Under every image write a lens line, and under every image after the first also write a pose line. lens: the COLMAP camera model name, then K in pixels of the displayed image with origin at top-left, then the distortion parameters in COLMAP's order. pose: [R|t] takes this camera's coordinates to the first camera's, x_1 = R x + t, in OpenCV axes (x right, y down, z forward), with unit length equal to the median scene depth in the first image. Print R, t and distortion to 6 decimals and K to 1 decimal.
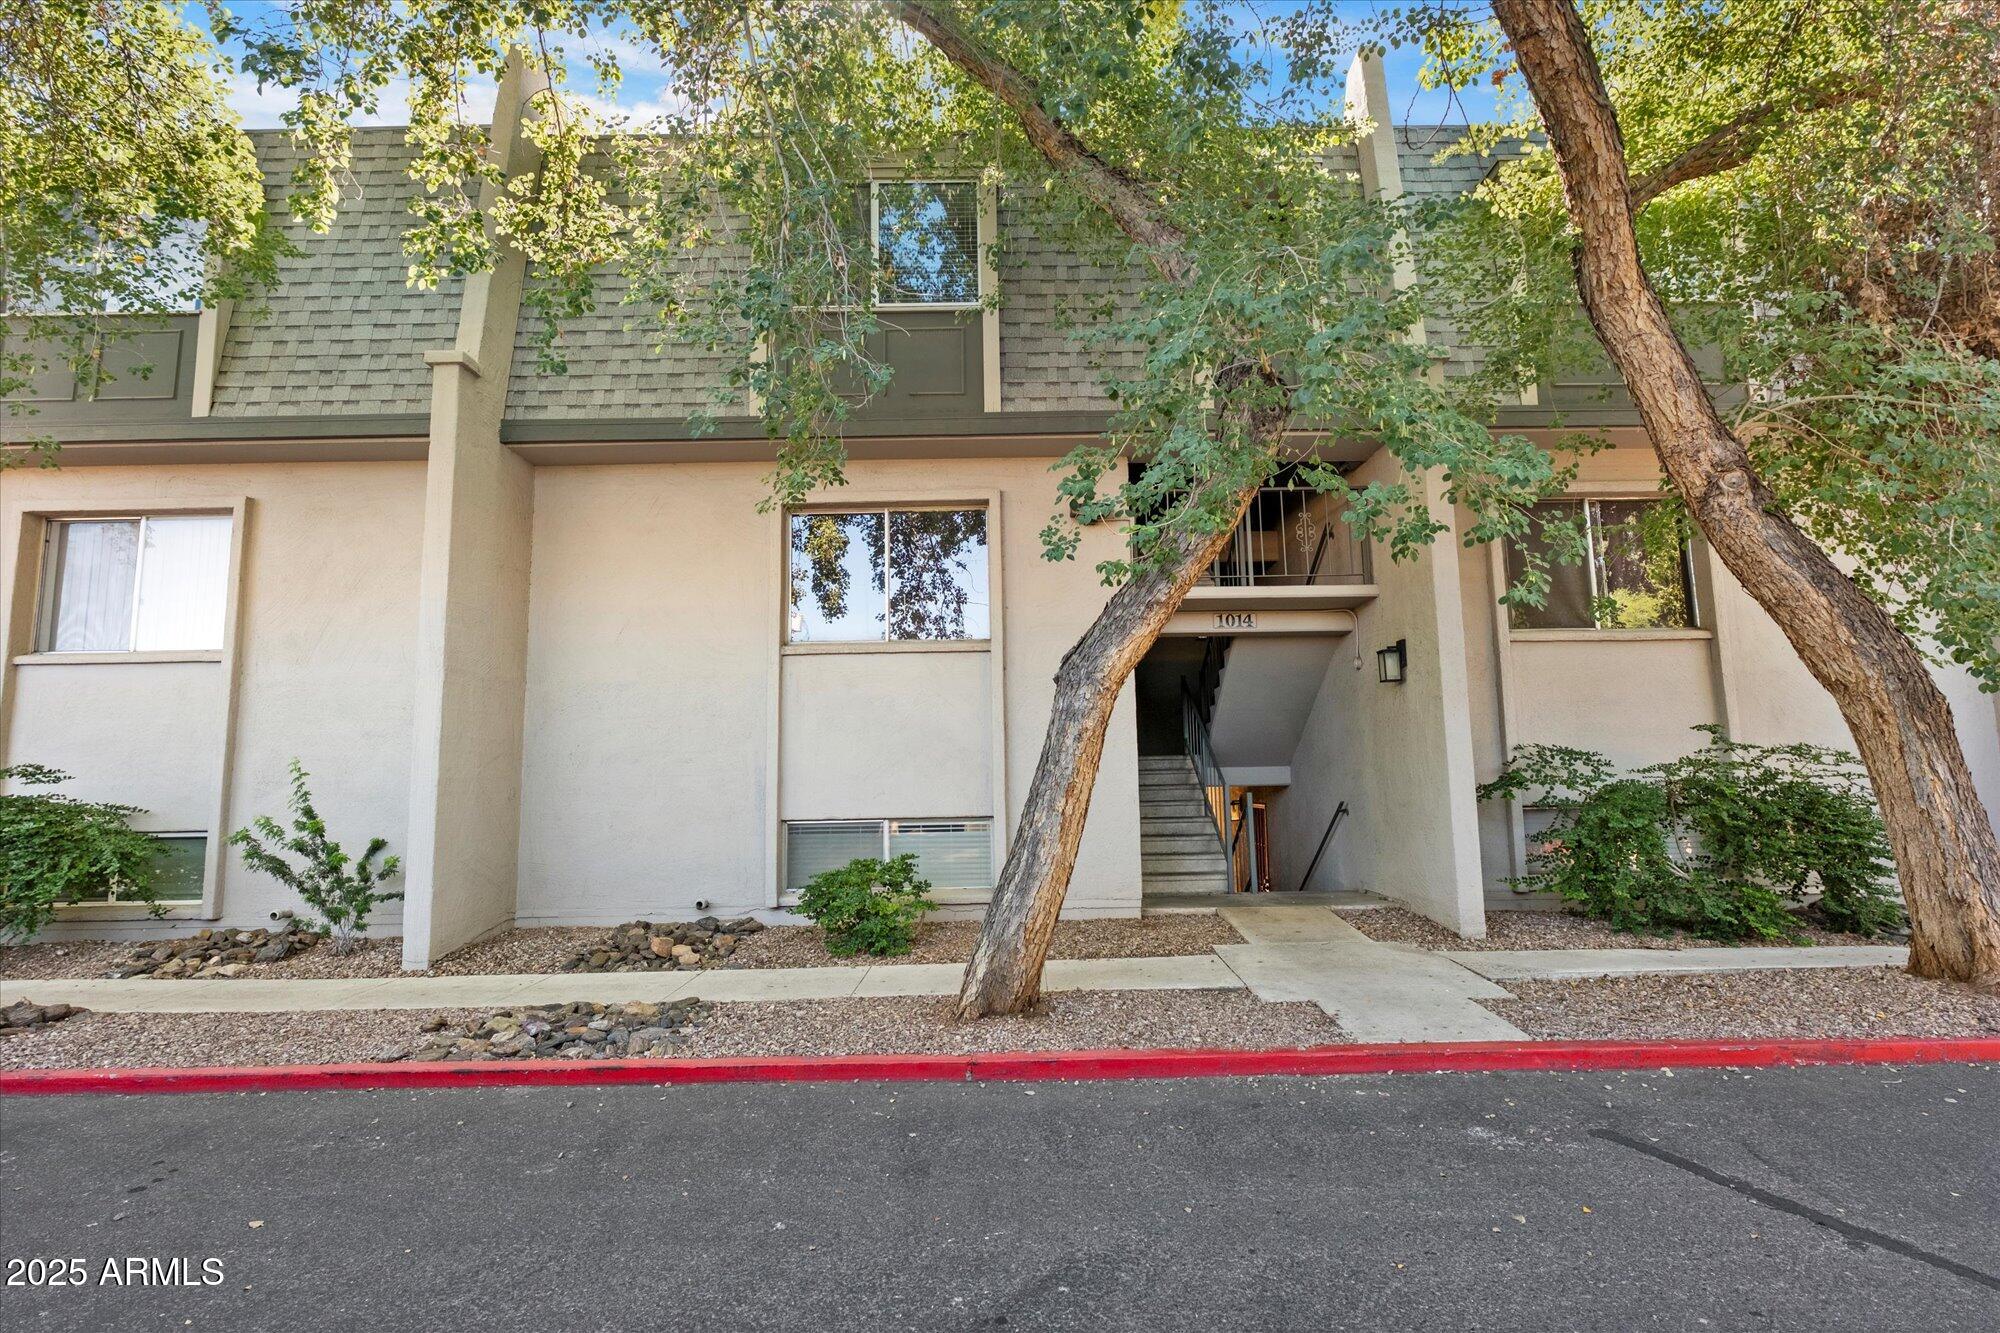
lens RADIAL K [[990.7, 0, 999.7], [0, 990.7, 670.0], [0, 0, 1]] dist [-0.004427, -0.001101]
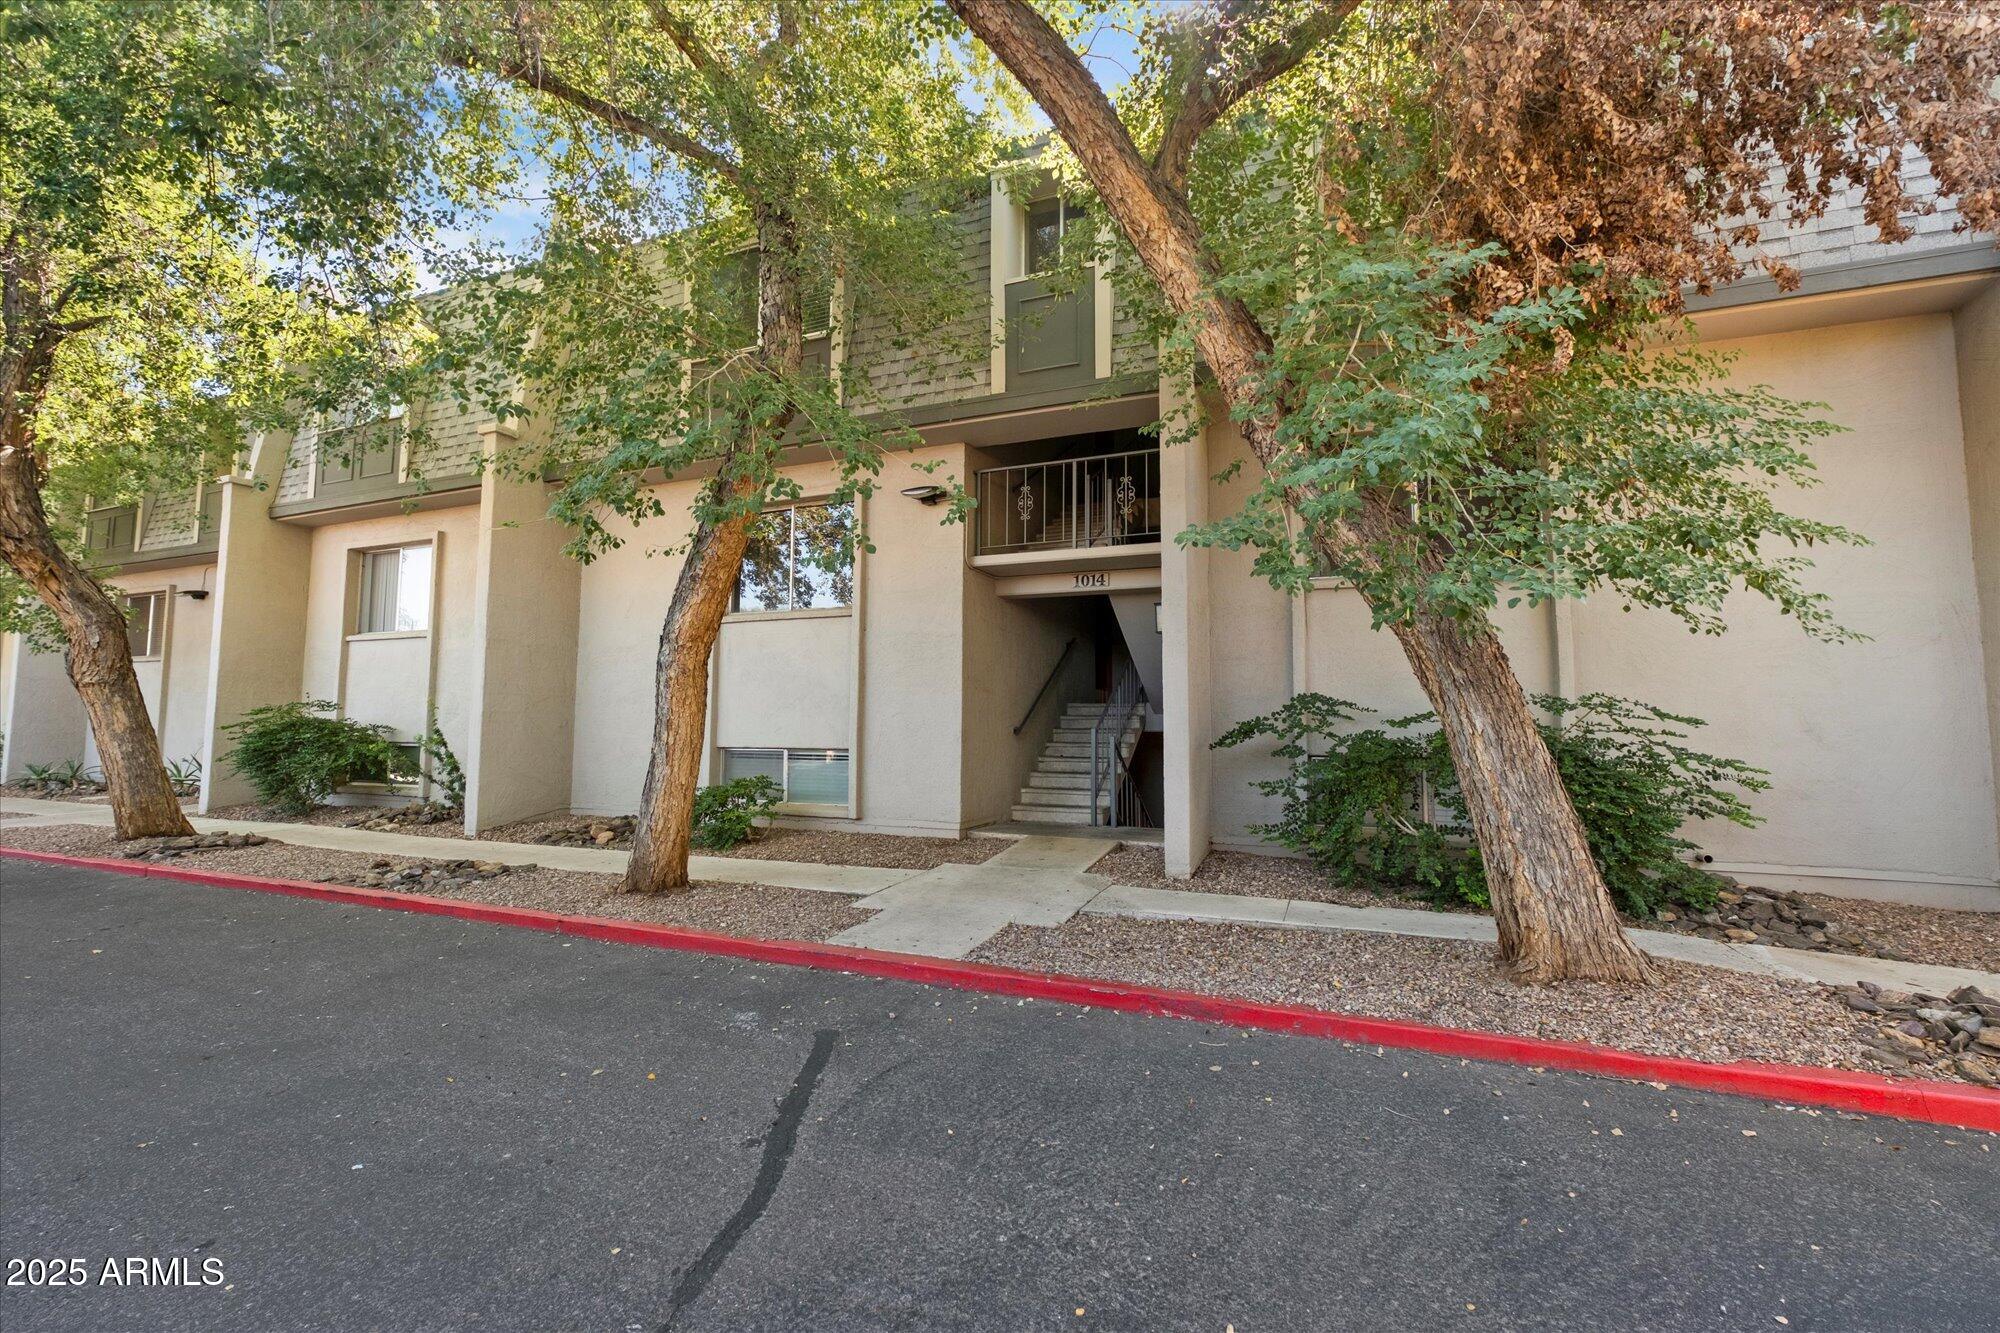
lens RADIAL K [[847.8, 0, 1000.1], [0, 847.8, 669.7], [0, 0, 1]] dist [-0.002173, -0.000240]
pose [[0.920953, -0.005587, -0.389633, 0.838134], [0.023700, 0.998849, 0.041697, 0.013018], [0.388951, -0.047635, 0.920026, 0.146898]]
